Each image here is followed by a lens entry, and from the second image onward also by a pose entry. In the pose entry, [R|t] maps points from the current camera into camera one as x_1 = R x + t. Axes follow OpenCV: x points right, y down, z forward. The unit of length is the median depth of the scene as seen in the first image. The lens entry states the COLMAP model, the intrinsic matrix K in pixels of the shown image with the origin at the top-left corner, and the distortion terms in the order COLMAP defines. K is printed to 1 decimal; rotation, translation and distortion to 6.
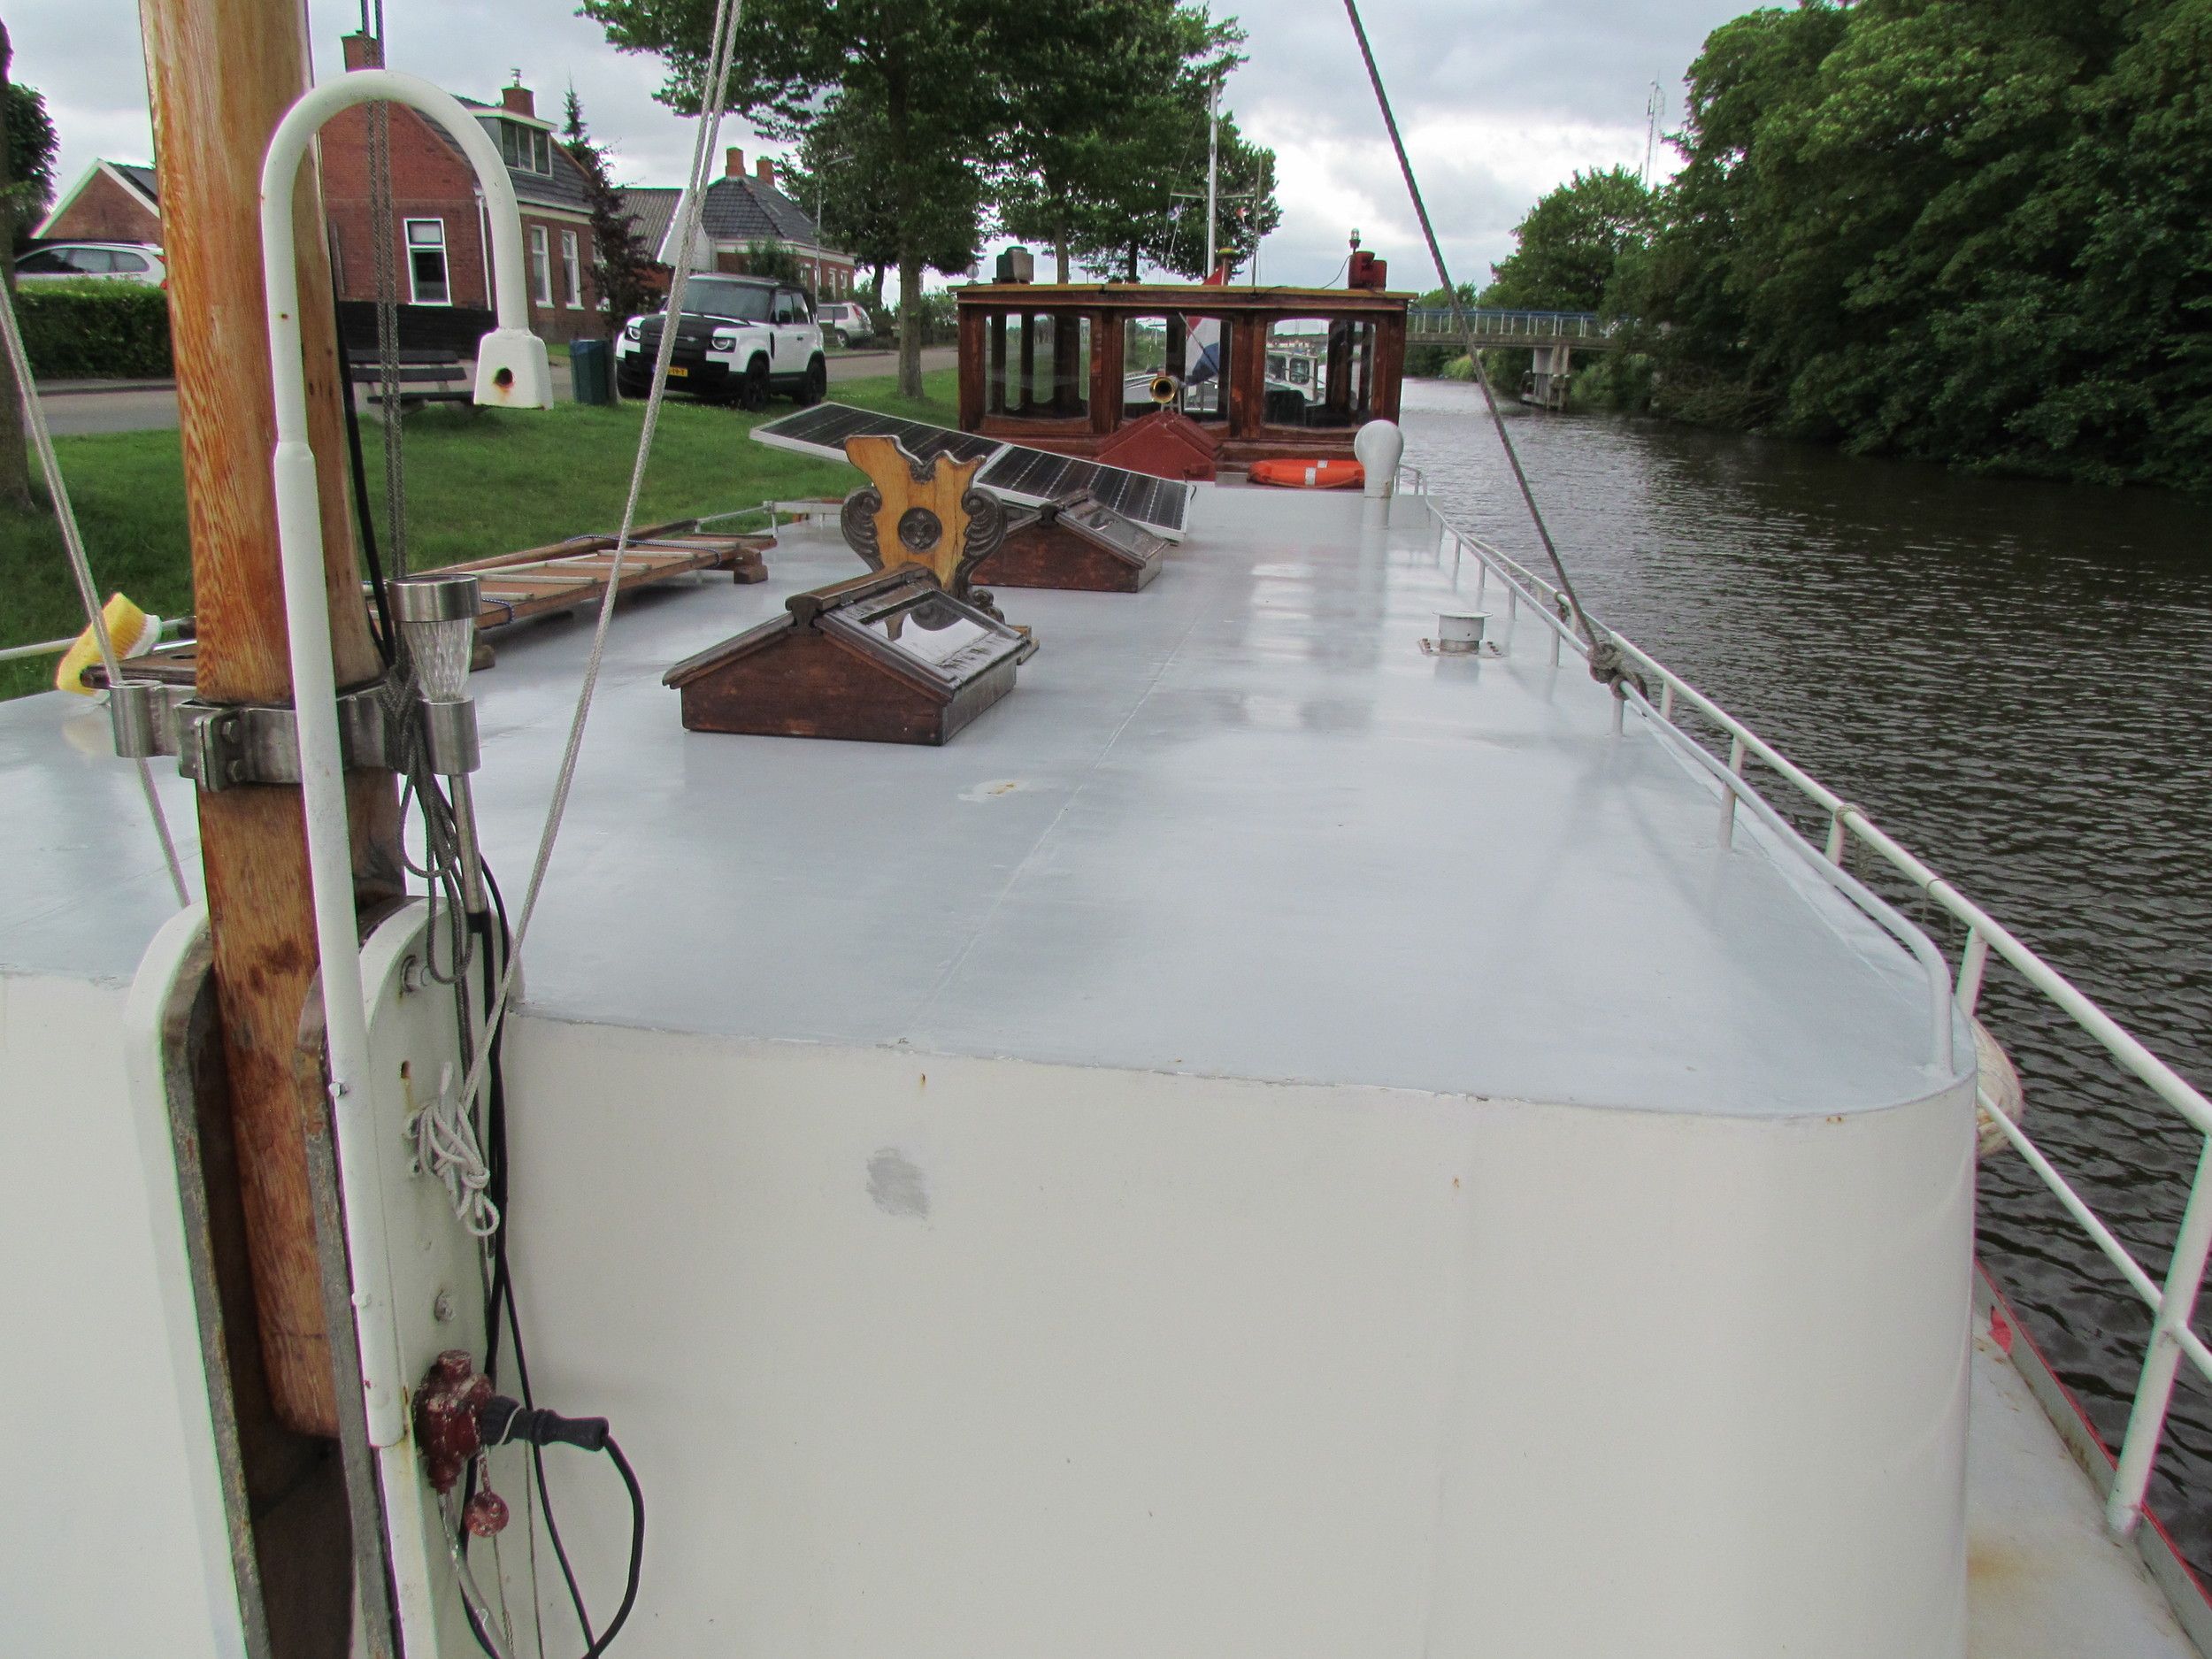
lens RADIAL K [[1594.3, 0, 1091.1], [0, 1594.3, 833.9], [0, 0, 1]] dist [-0.022542, 0.008815]
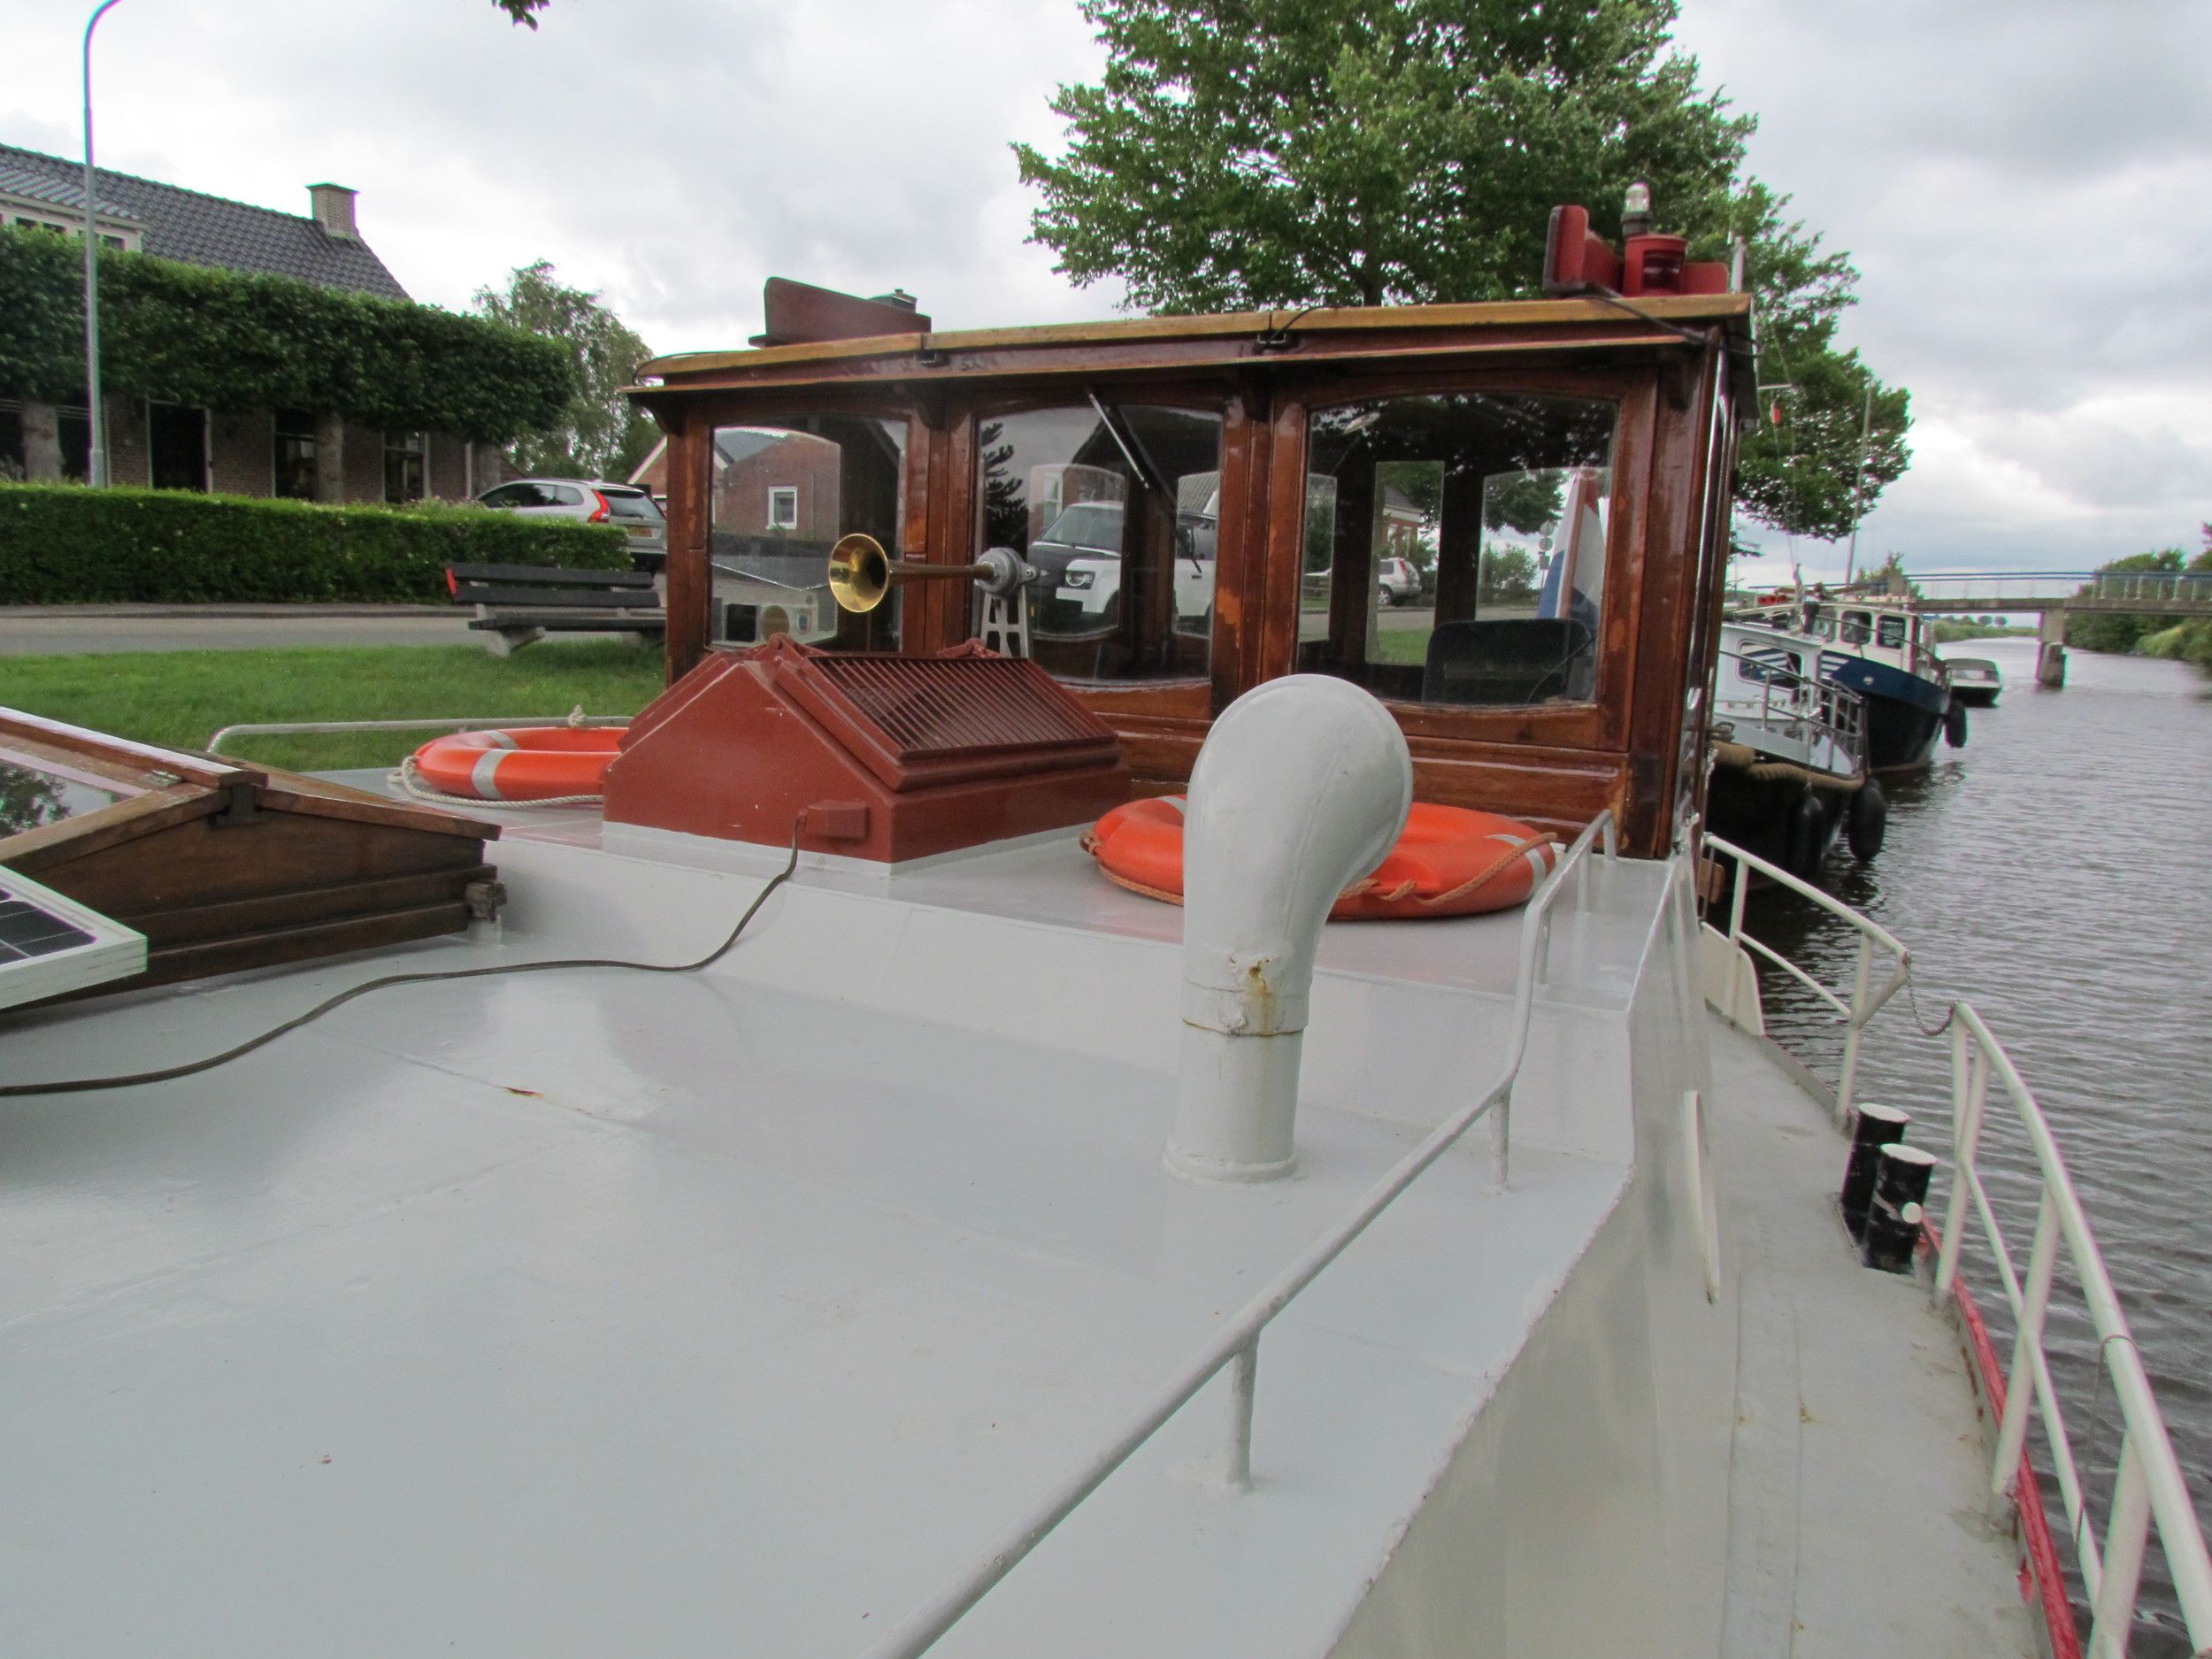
lens RADIAL K [[1594.3, 0, 1094.1], [0, 1594.3, 815.7], [0, 0, 1]] dist [-0.022542, 0.008815]
pose [[0.930998, 0.062371, -0.359657, 0.056900], [-0.122115, 0.981741, -0.145852, -0.057660], [0.343993, 0.179707, 0.921615, 0.218335]]
